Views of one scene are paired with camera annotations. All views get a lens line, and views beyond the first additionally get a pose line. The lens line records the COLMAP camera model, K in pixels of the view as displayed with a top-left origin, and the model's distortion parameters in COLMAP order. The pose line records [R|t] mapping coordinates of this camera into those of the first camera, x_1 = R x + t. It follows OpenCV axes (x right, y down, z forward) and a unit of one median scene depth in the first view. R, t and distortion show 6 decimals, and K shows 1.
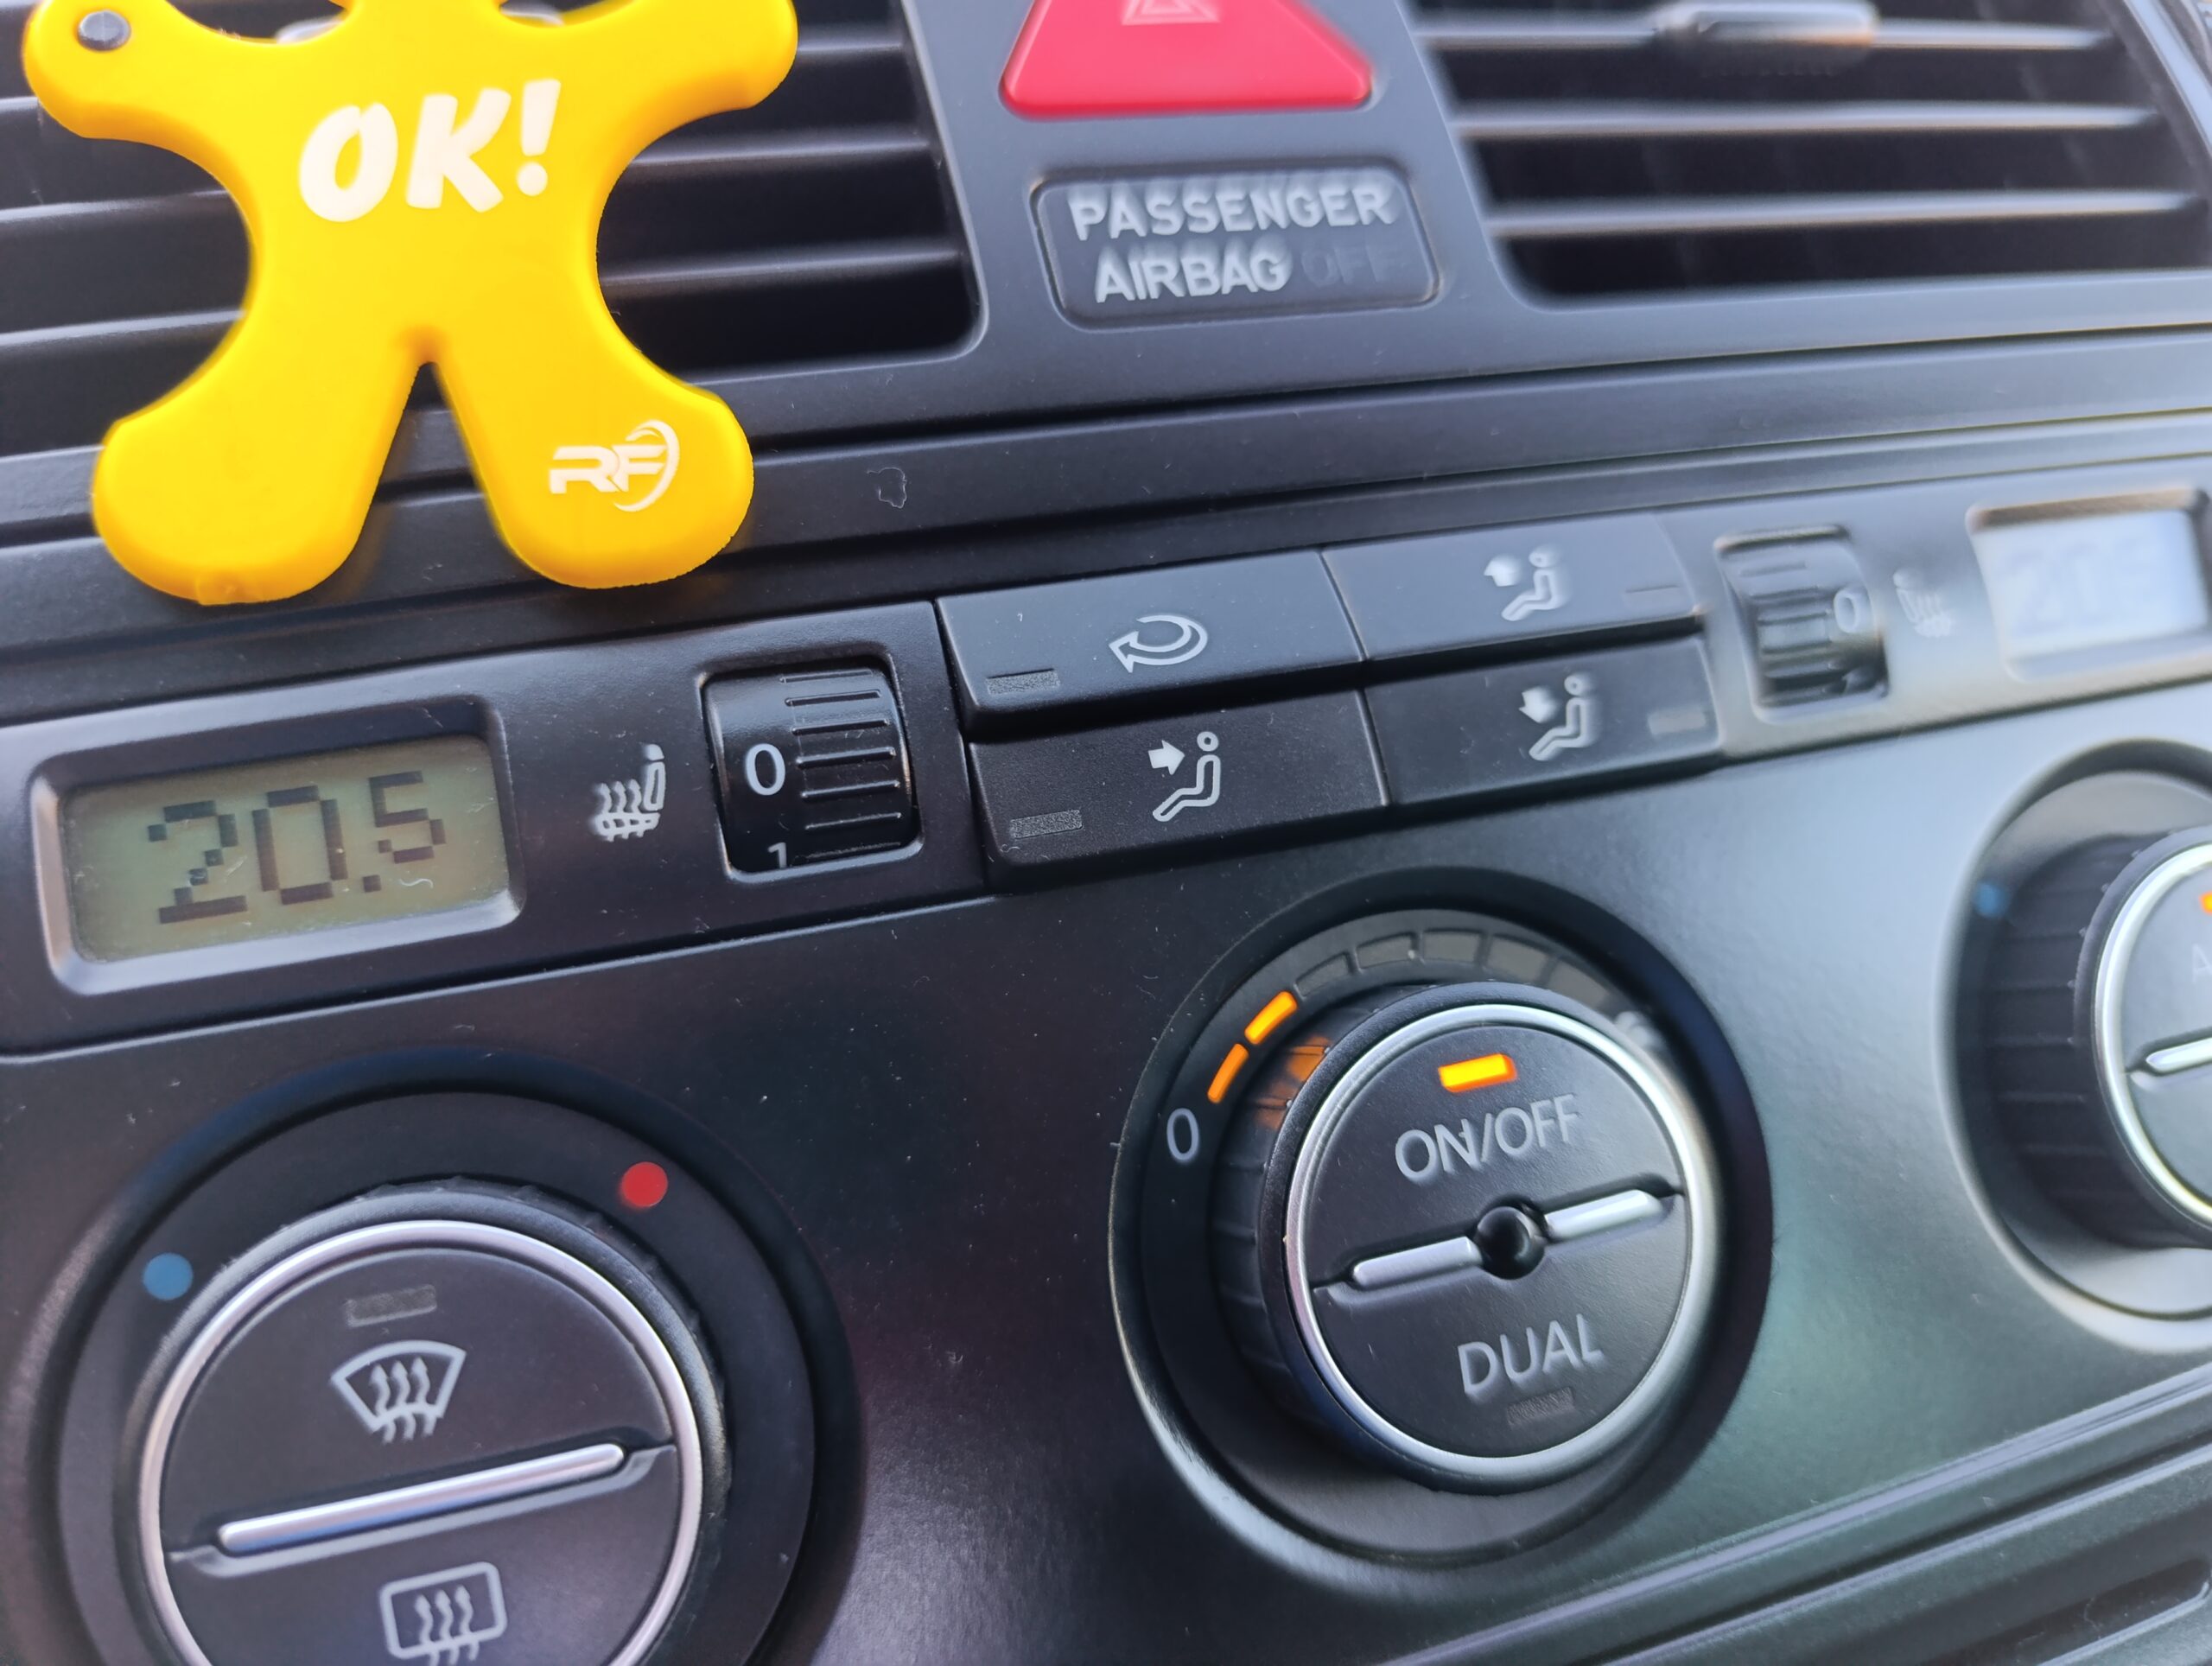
lens RADIAL K [[1620.9, 0, 1107.9], [0, 1620.9, 884.2], [0, 0, 1]] dist [-0.060576, -0.004439]
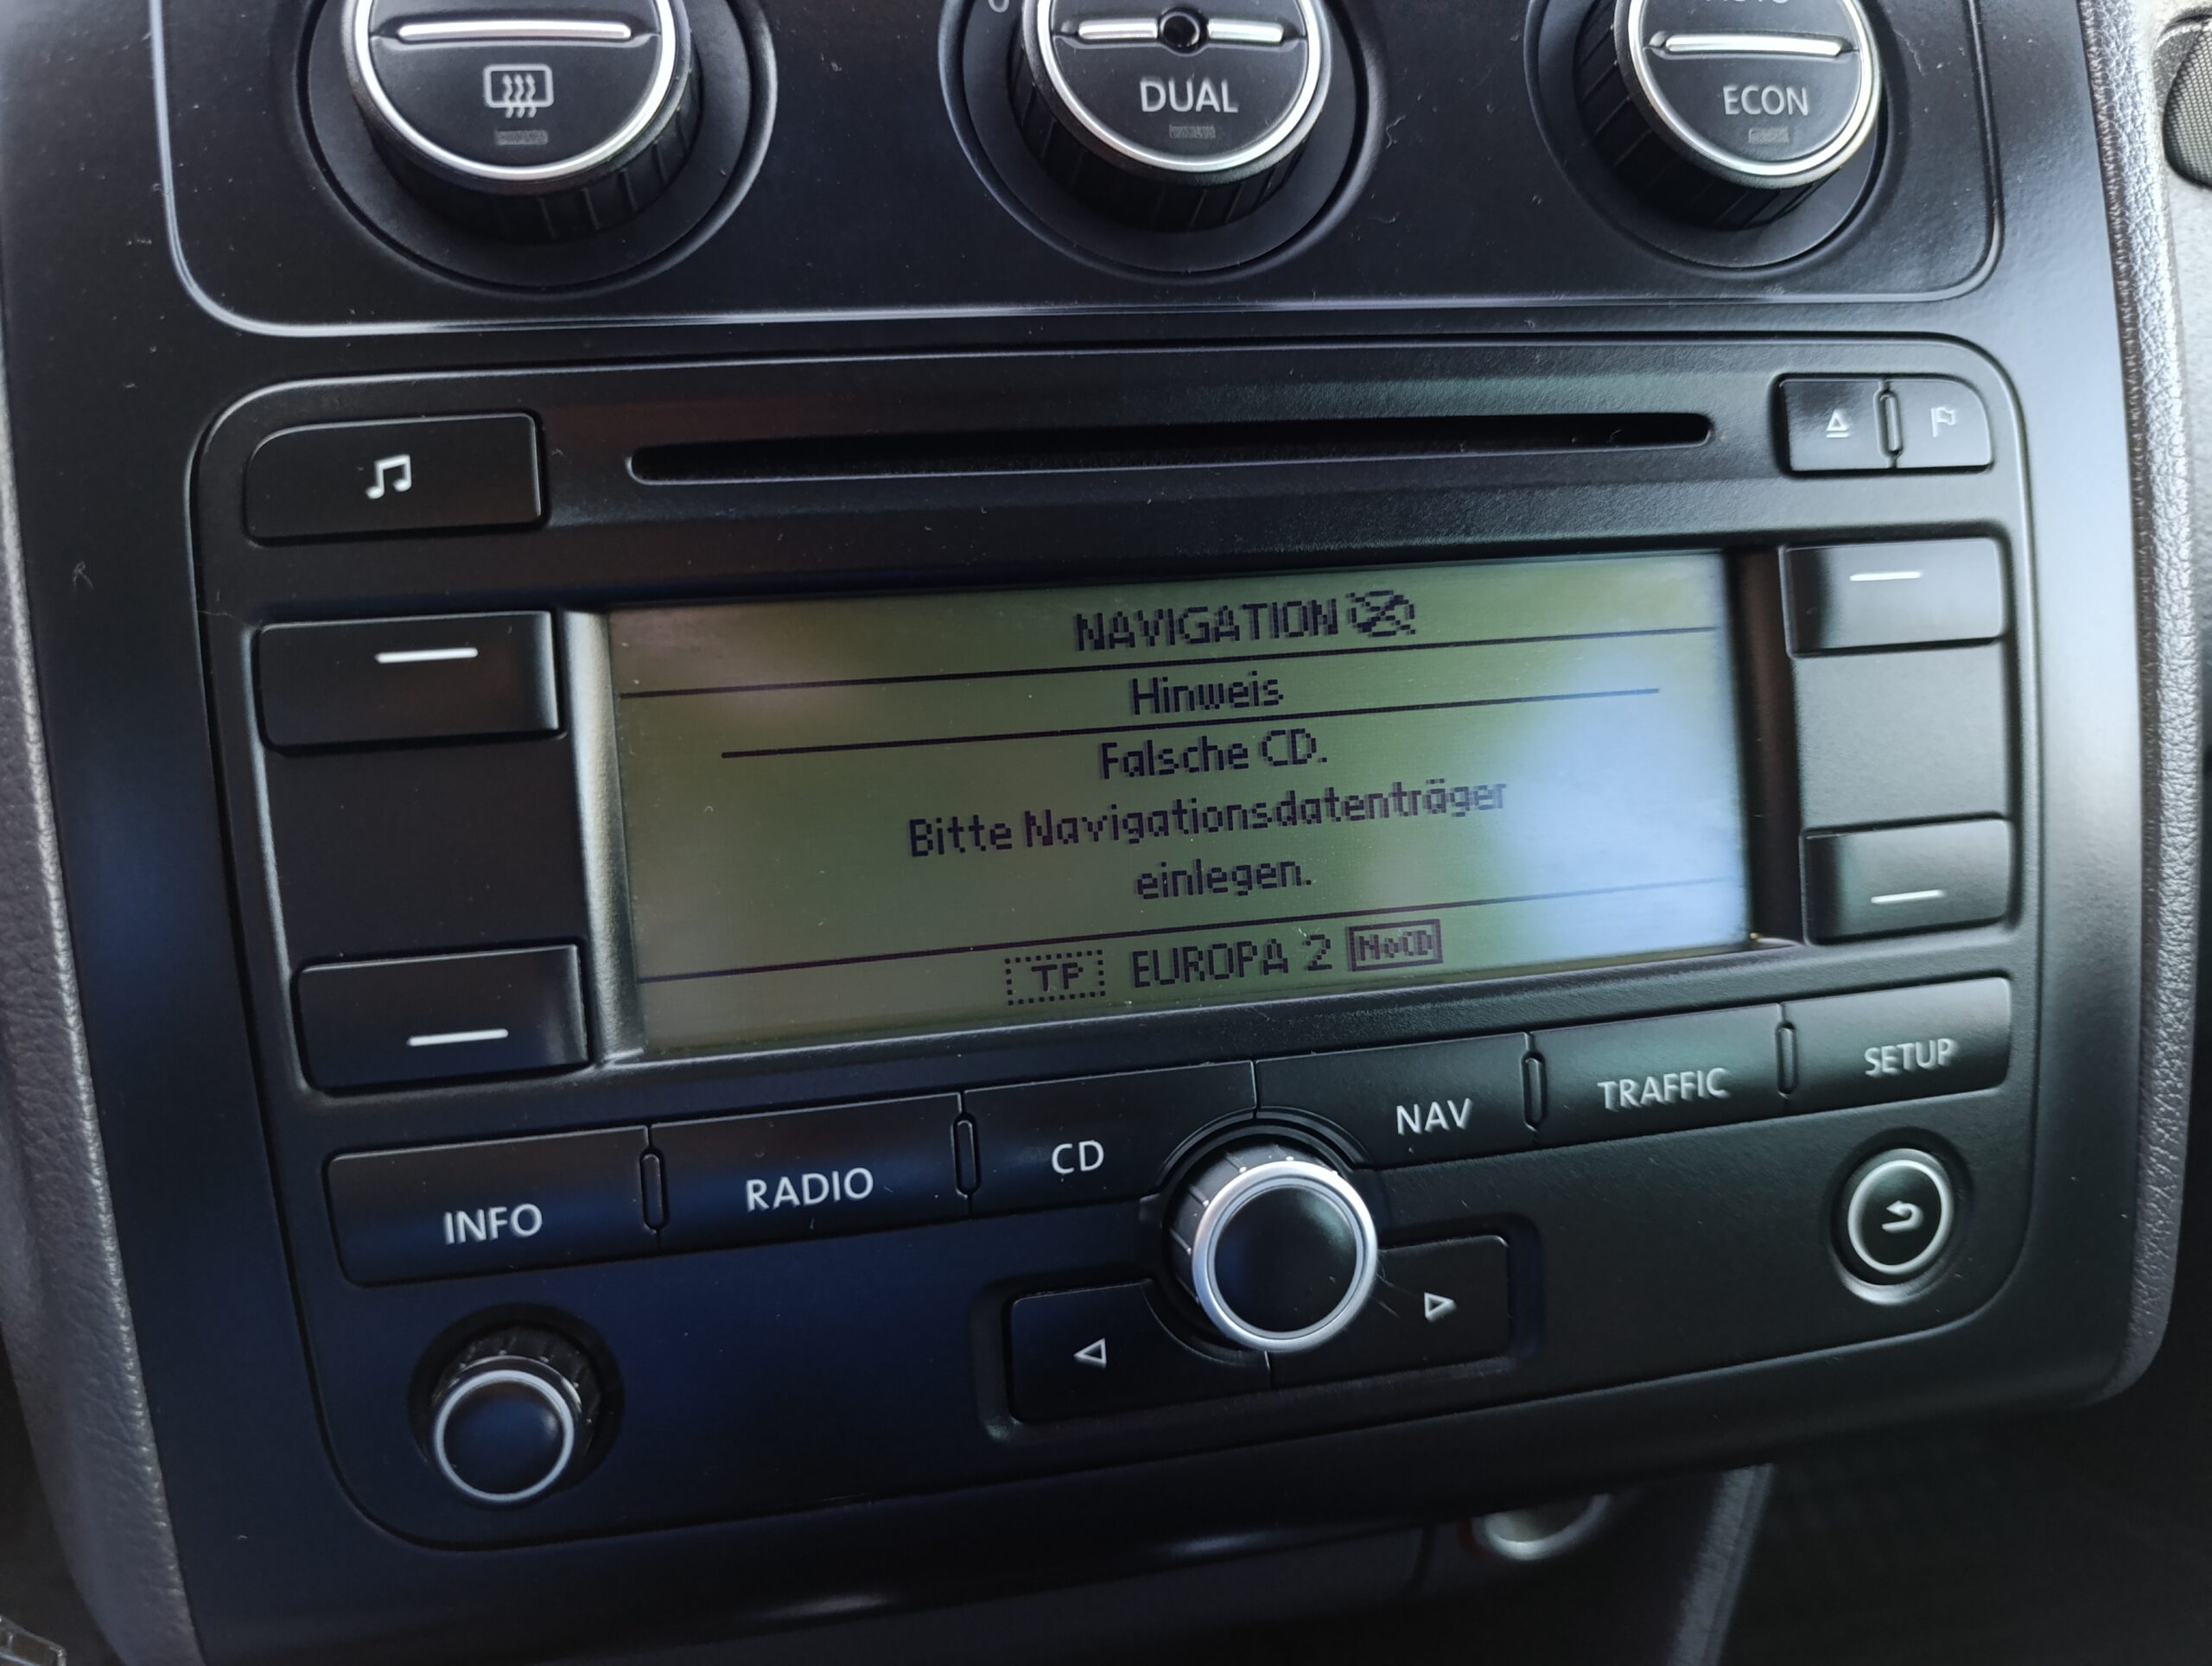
lens RADIAL K [[1537.2, 0, 1106.0], [0, 1537.2, 833.0], [0, 0, 1]] dist [-0.046457, 0.002294]
pose [[0.992667, 0.085772, -0.085178, 0.376987], [-0.085937, 0.996299, 0.001729, 1.037793], [0.085011, 0.005604, 0.996364, -0.523727]]
